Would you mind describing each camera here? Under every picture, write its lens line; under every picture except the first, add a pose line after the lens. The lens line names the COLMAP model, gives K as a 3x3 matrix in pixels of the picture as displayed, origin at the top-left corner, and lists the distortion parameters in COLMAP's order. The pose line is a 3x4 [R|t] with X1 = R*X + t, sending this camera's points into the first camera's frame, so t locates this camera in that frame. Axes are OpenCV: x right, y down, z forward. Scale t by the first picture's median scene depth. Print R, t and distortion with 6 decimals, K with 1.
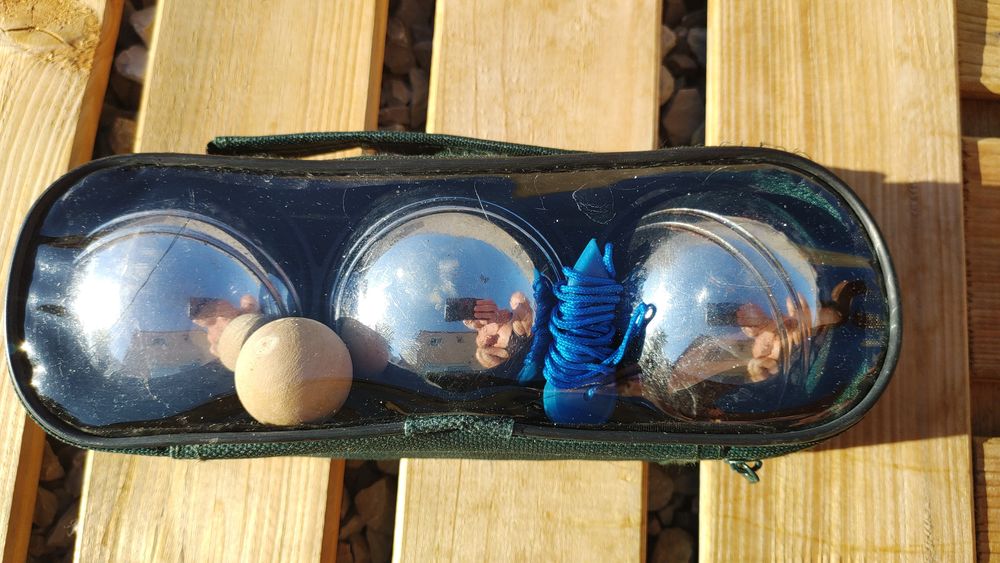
lens RADIAL K [[826.6, 0, 485.5], [0, 826.6, 284.4], [0, 0, 1]] dist [0.004576, -0.063218]
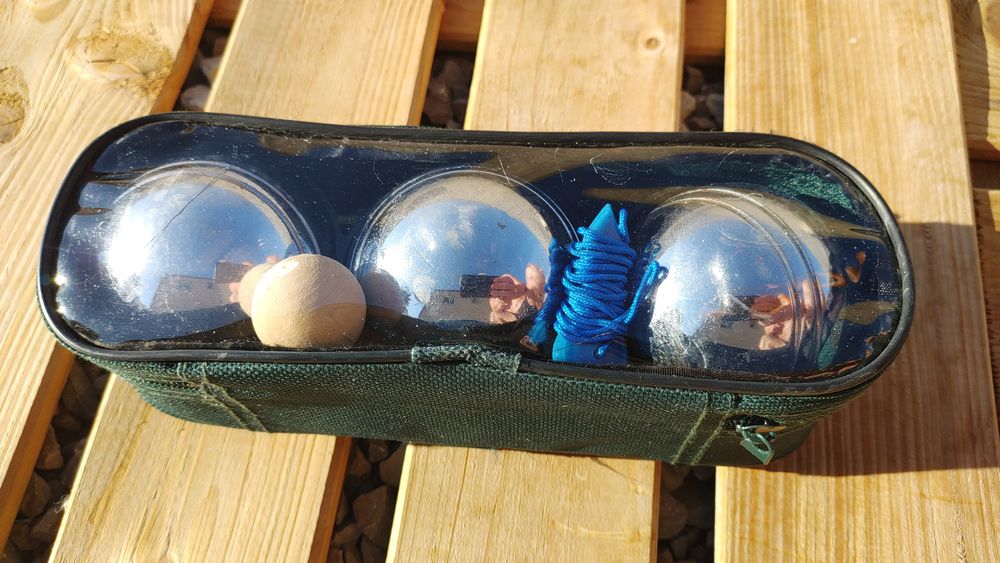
lens RADIAL K [[826.6, 0, 485.5], [0, 826.6, 284.4], [0, 0, 1]] dist [0.004576, -0.063218]
pose [[0.997040, 0.060401, -0.047570, 0.025094], [-0.070231, 0.967273, -0.243825, 0.234897], [0.031285, 0.246445, 0.968652, 0.008954]]
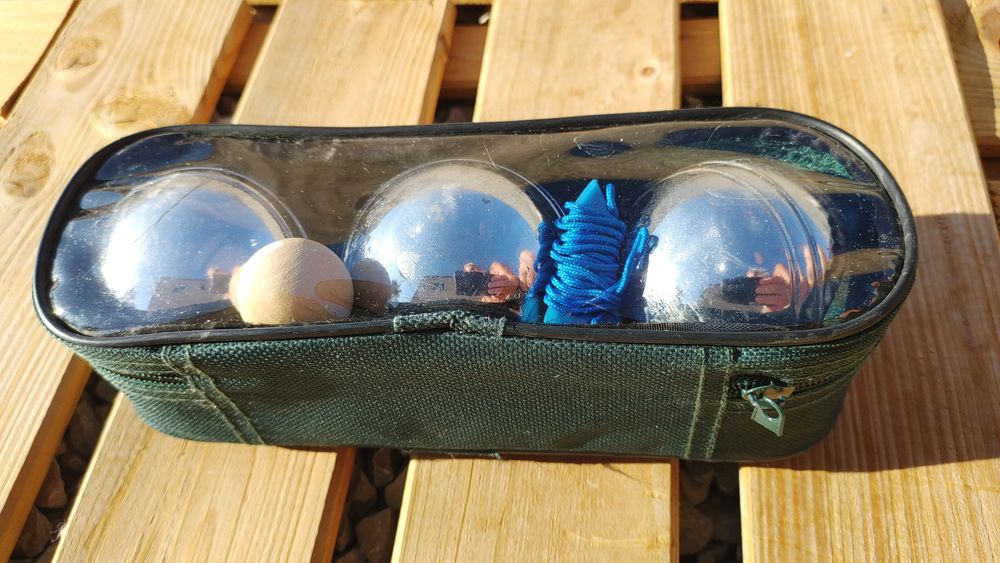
lens RADIAL K [[819.6, 0, 481.3], [0, 819.6, 281.6], [0, 0, 1]] dist [0.007541, -0.071393]
pose [[0.993464, 0.004932, -0.114036, 0.080916], [-0.049402, 0.919225, -0.390620, 0.355507], [0.102899, 0.393701, 0.913461, 0.077164]]
